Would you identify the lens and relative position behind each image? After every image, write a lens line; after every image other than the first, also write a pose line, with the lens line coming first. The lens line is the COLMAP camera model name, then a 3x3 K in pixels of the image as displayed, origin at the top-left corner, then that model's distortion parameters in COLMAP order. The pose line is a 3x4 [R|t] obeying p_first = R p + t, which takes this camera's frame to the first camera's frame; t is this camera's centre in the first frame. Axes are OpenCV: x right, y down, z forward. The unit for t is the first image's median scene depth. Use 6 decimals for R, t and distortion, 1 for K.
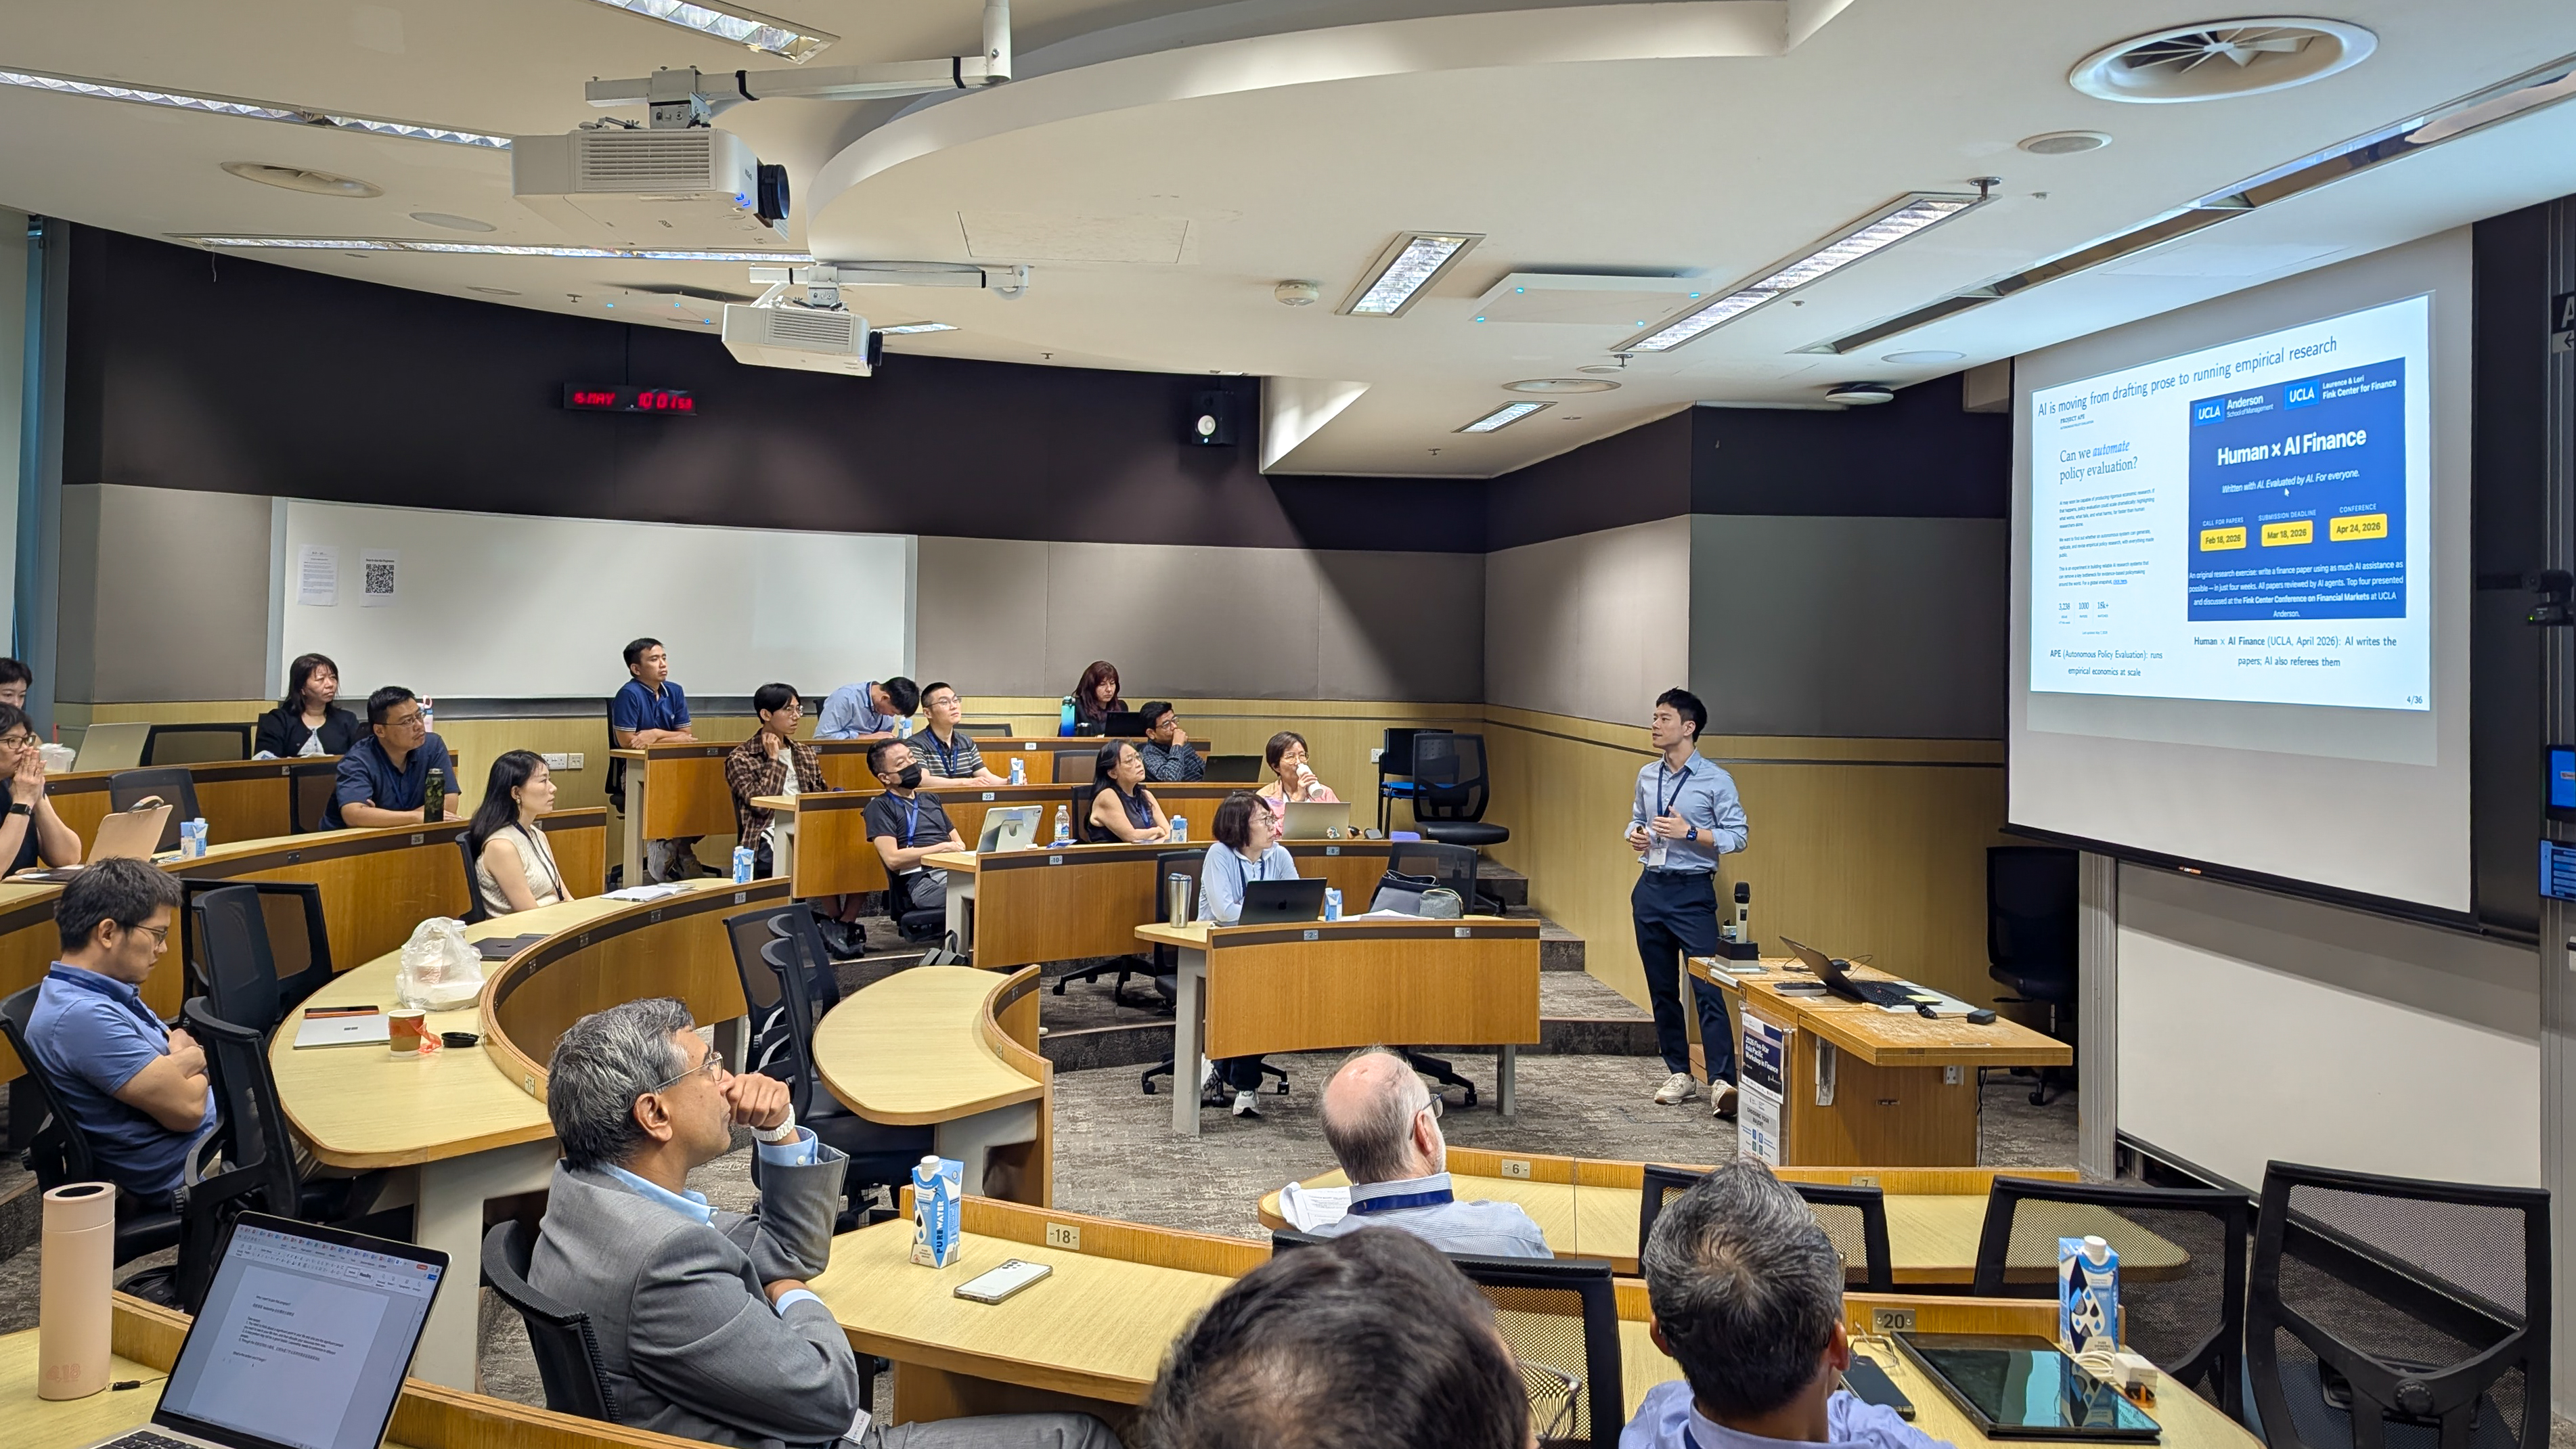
lens RADIAL K [[1907.4, 0, 1234.1], [0, 1907.4, 604.2], [0, 0, 1]] dist [0.095299, -0.082886]
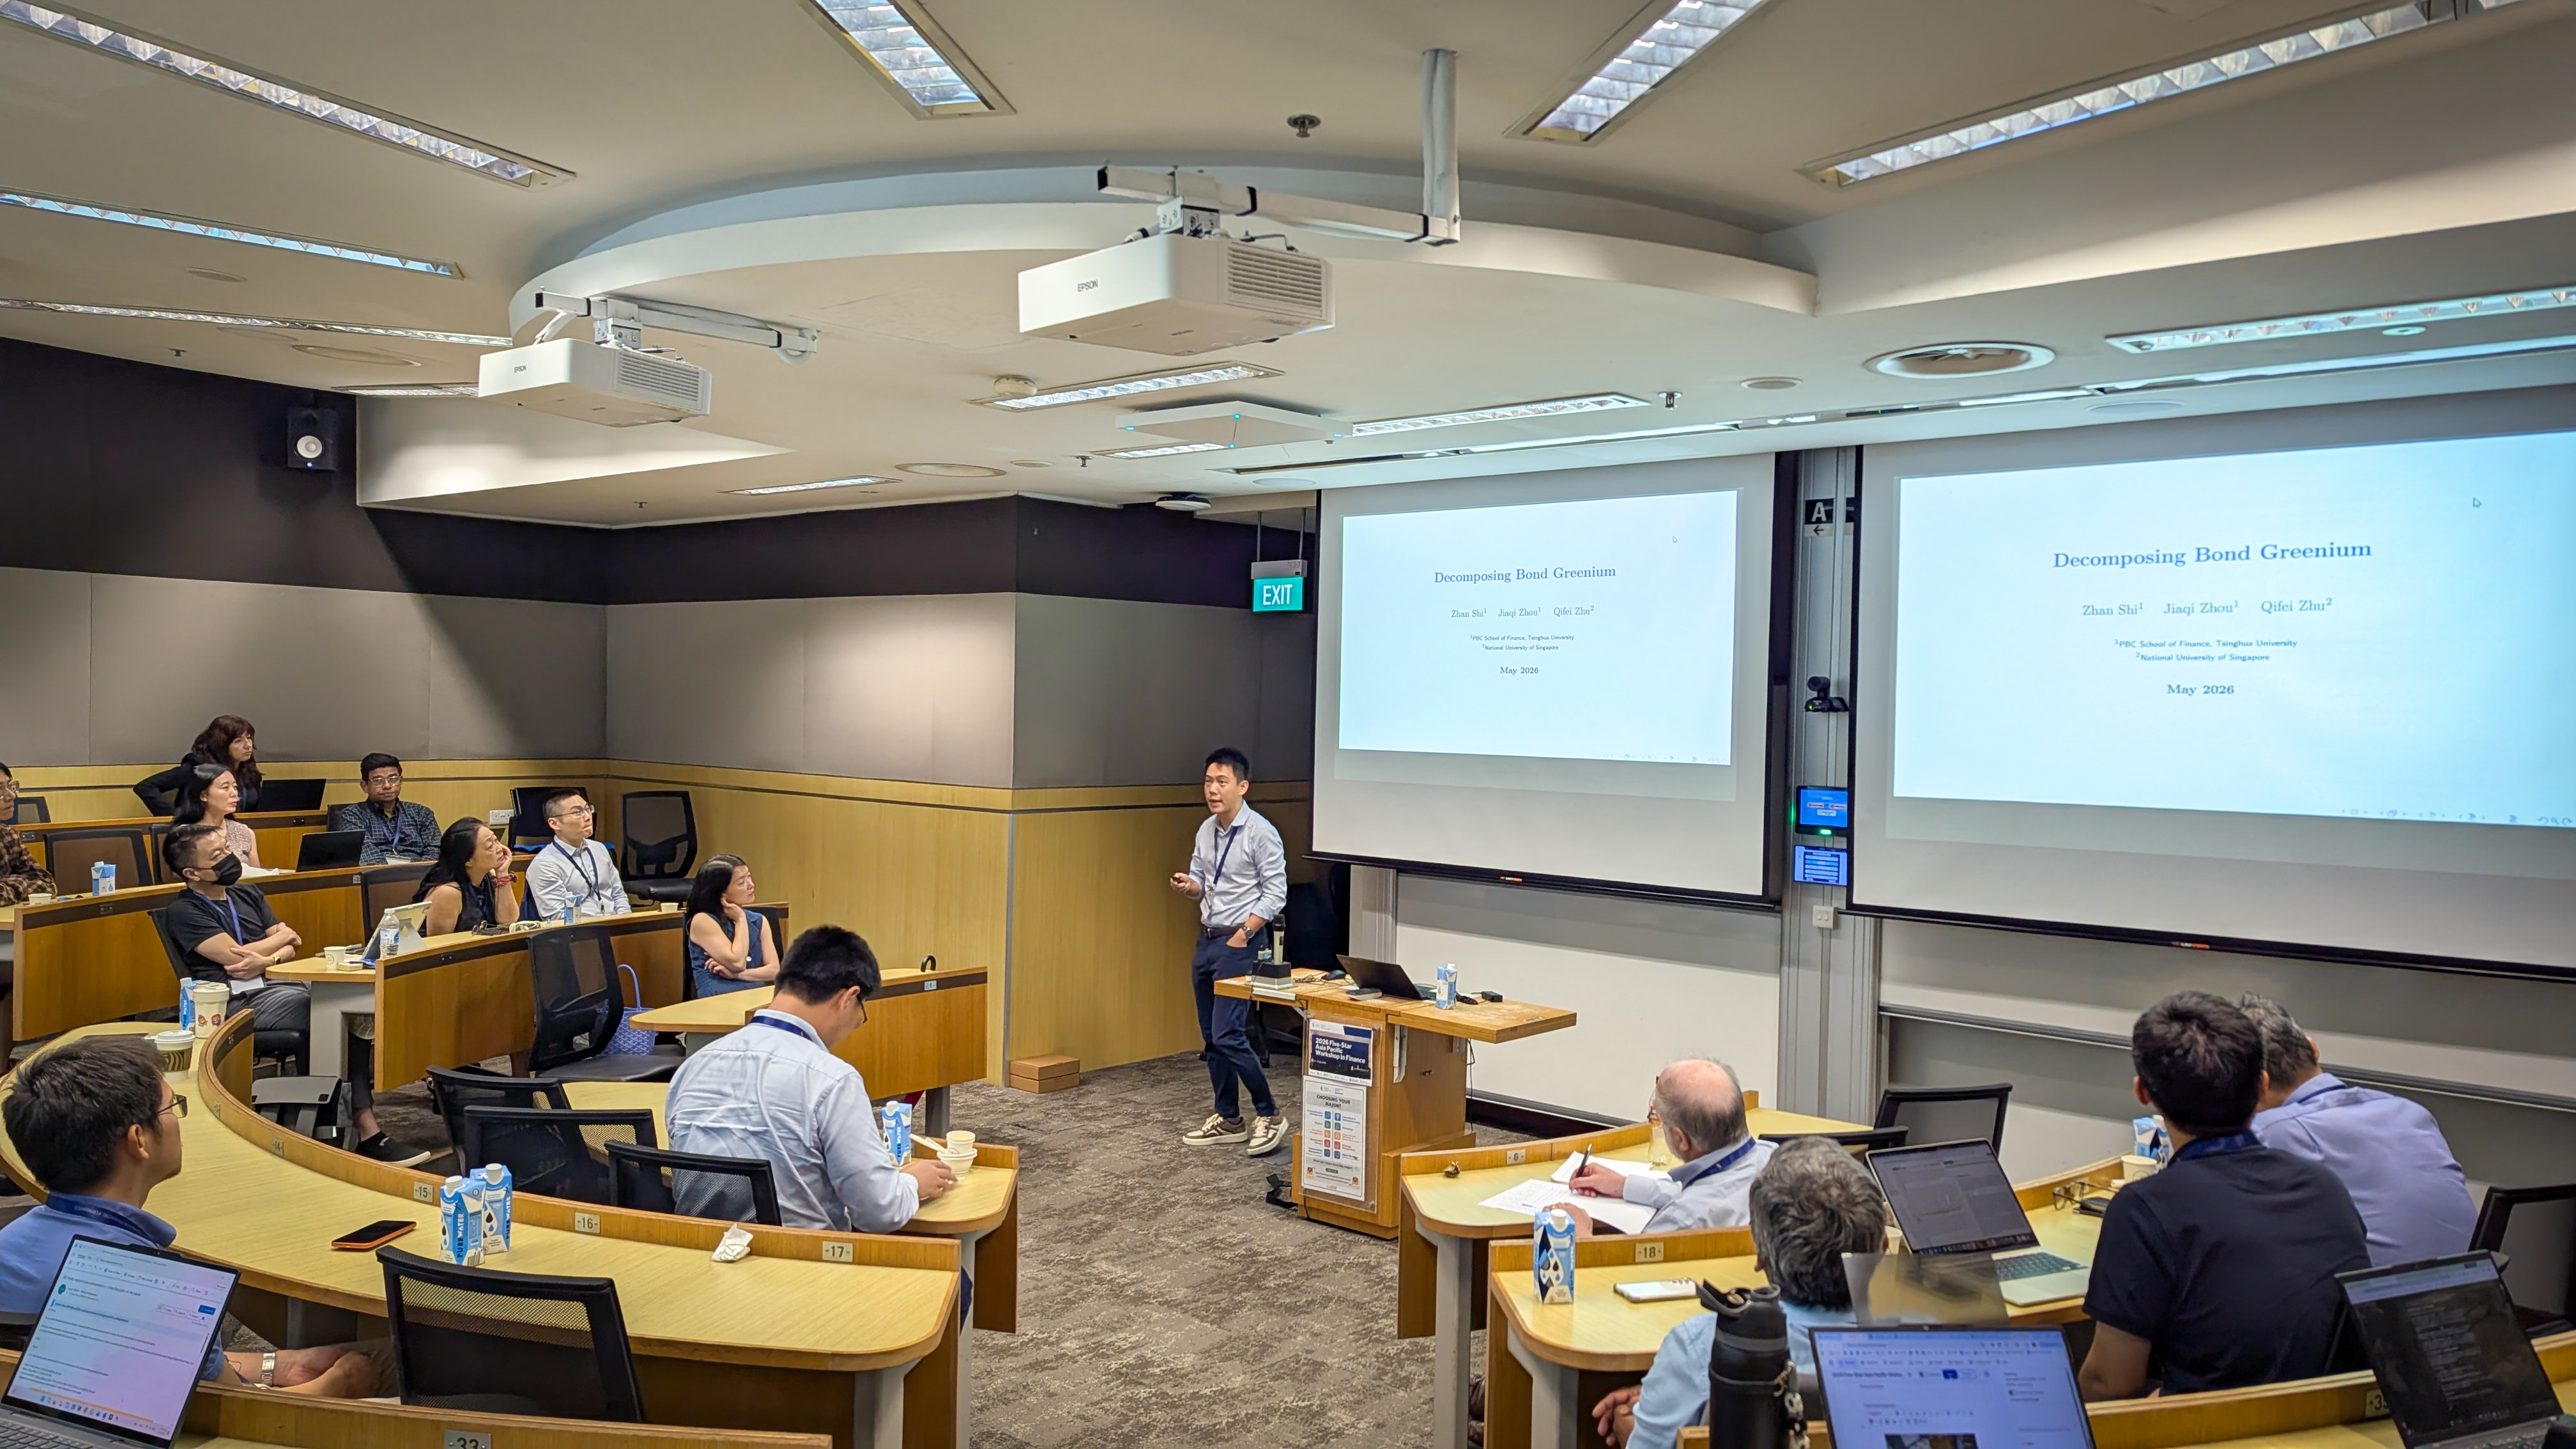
lens RADIAL K [[1793.4, 0, 1277.9], [0, 1793.4, 734.9], [0, 0, 1]] dist [0.079425, -0.063632]
pose [[0.737906, -0.014796, 0.674741, -0.429127], [-0.021400, 0.998744, 0.045304, -0.017918], [-0.674564, -0.047870, 0.736663, 0.142678]]
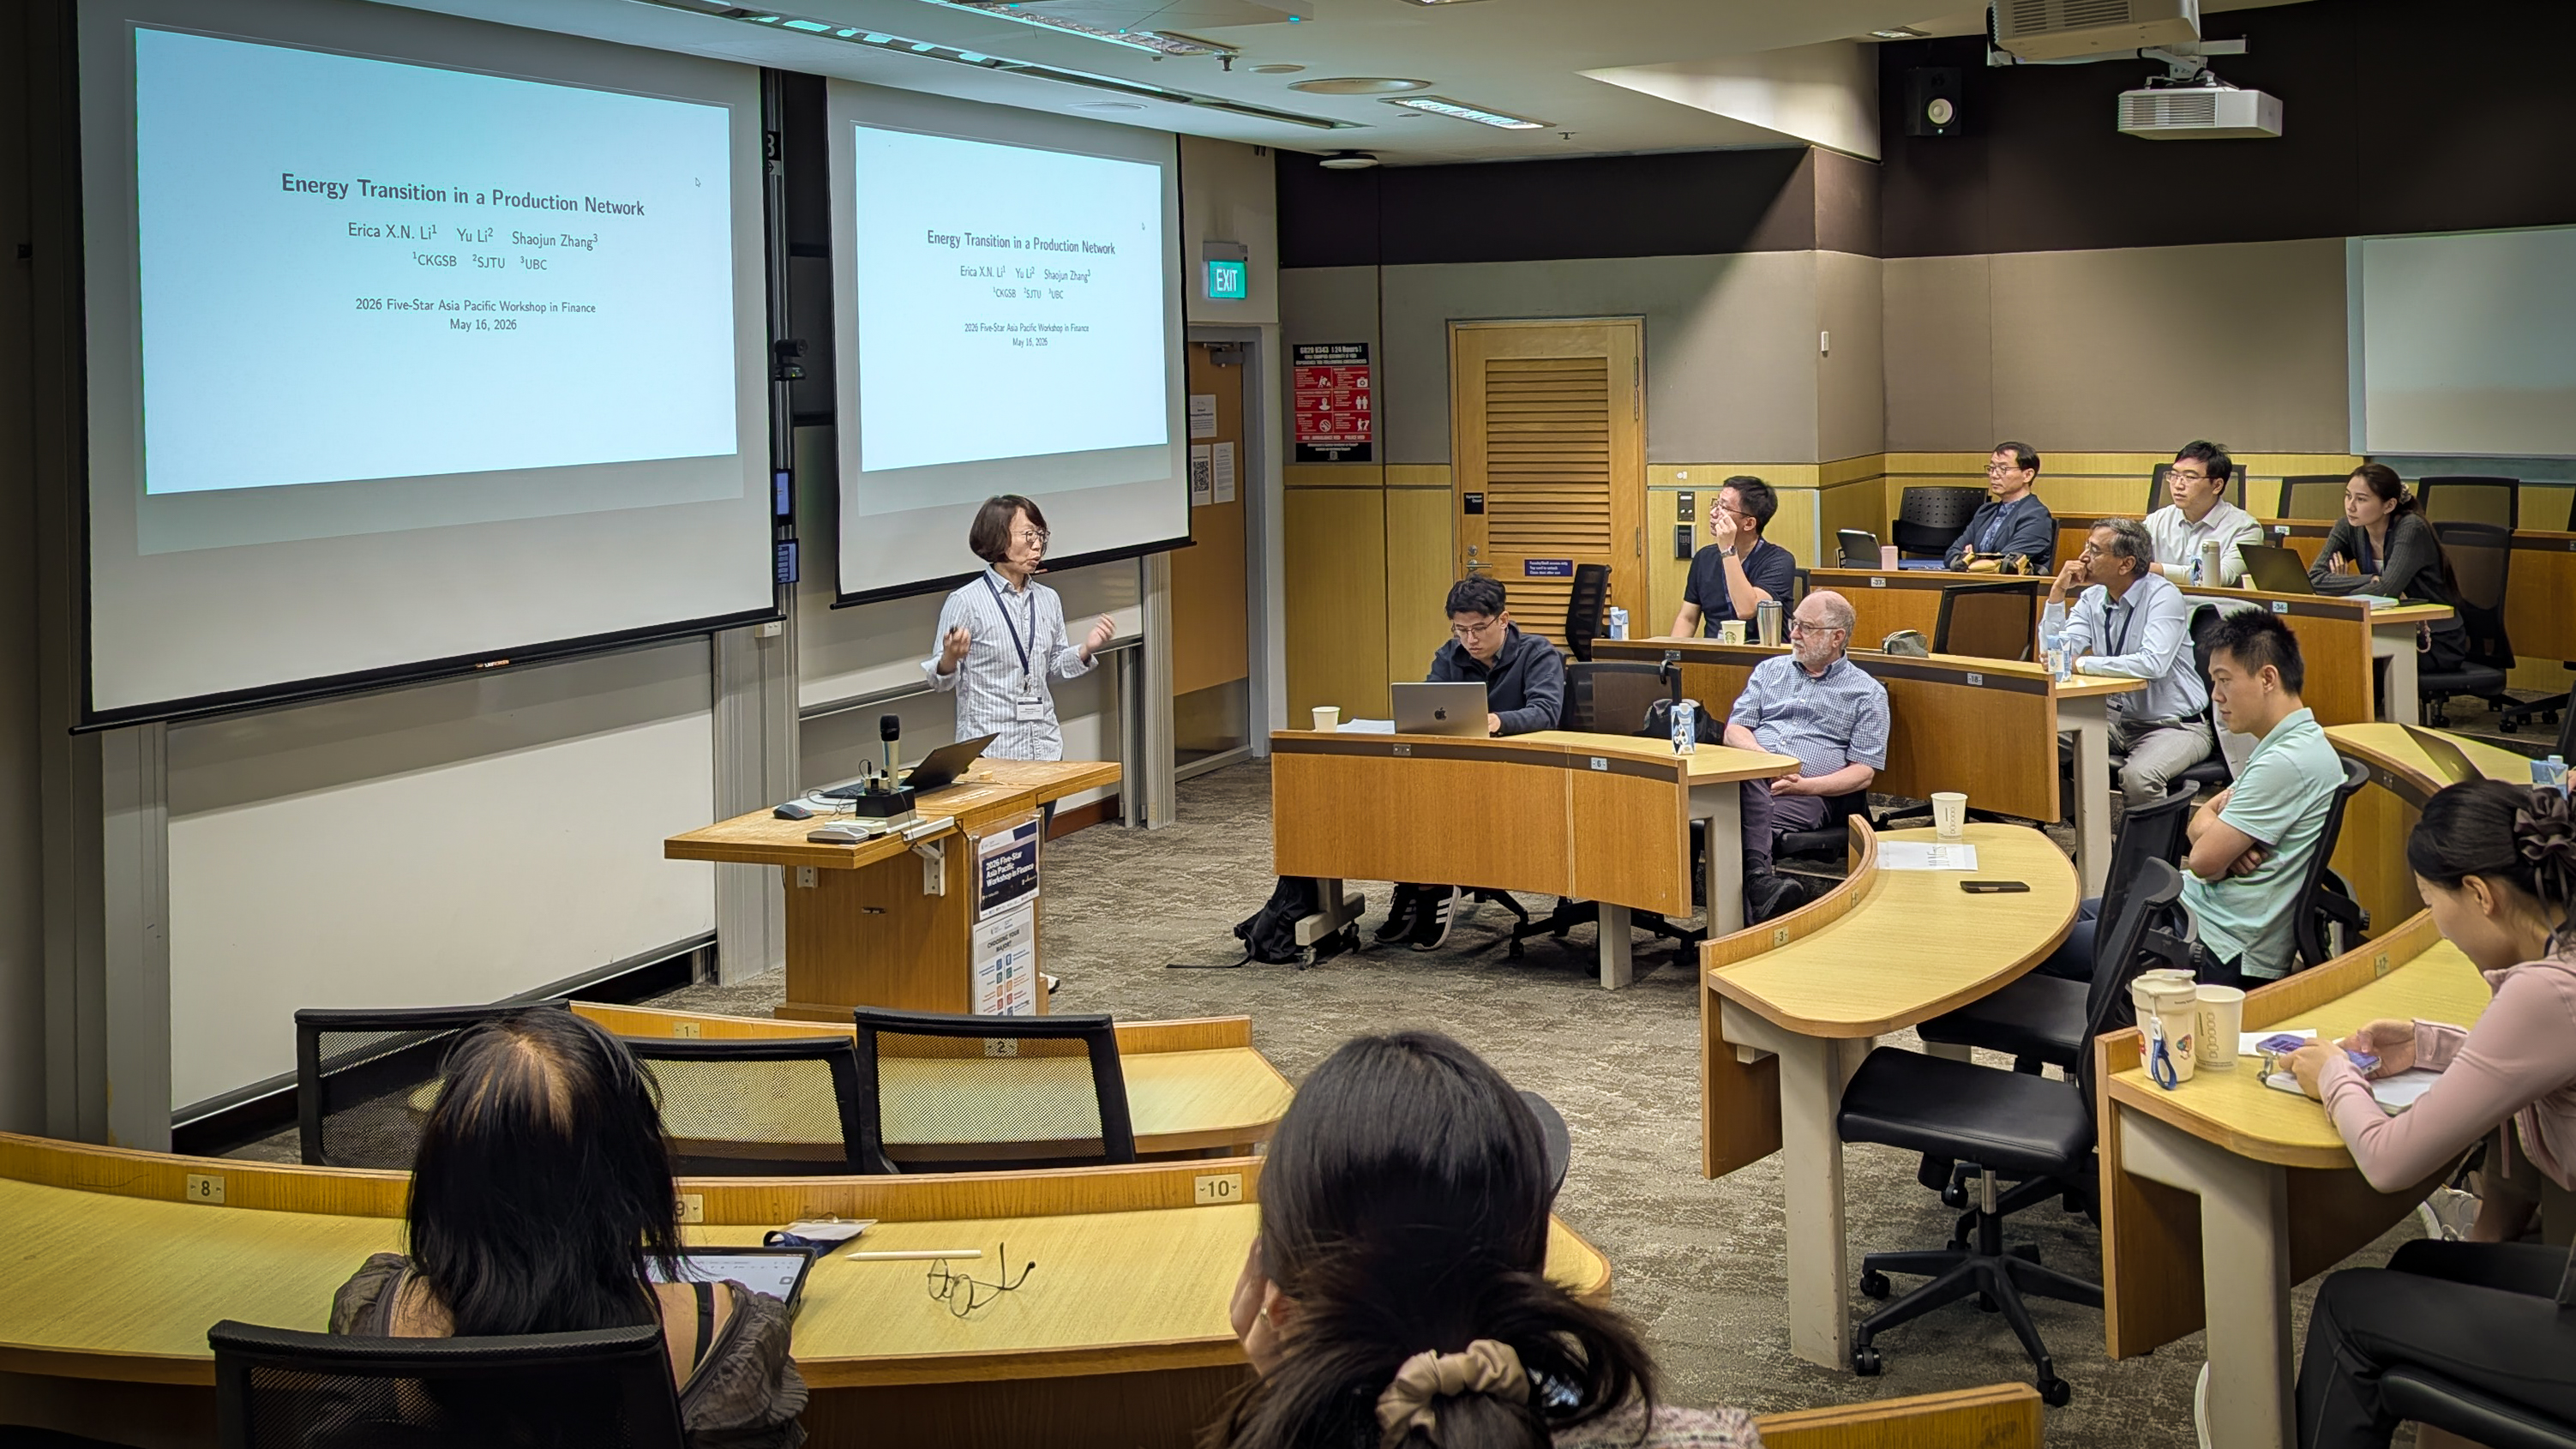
lens RADIAL K [[2343.5, 0, 1497.3], [0, 2343.5, 411.9], [0, 0, 1]] dist [0.086870, -0.151952]
pose [[-0.889008, -0.011735, 0.457741, -0.340632], [-0.006463, 0.999894, 0.013081, 0.005100], [-0.457845, 0.008671, -0.888990, 1.488824]]
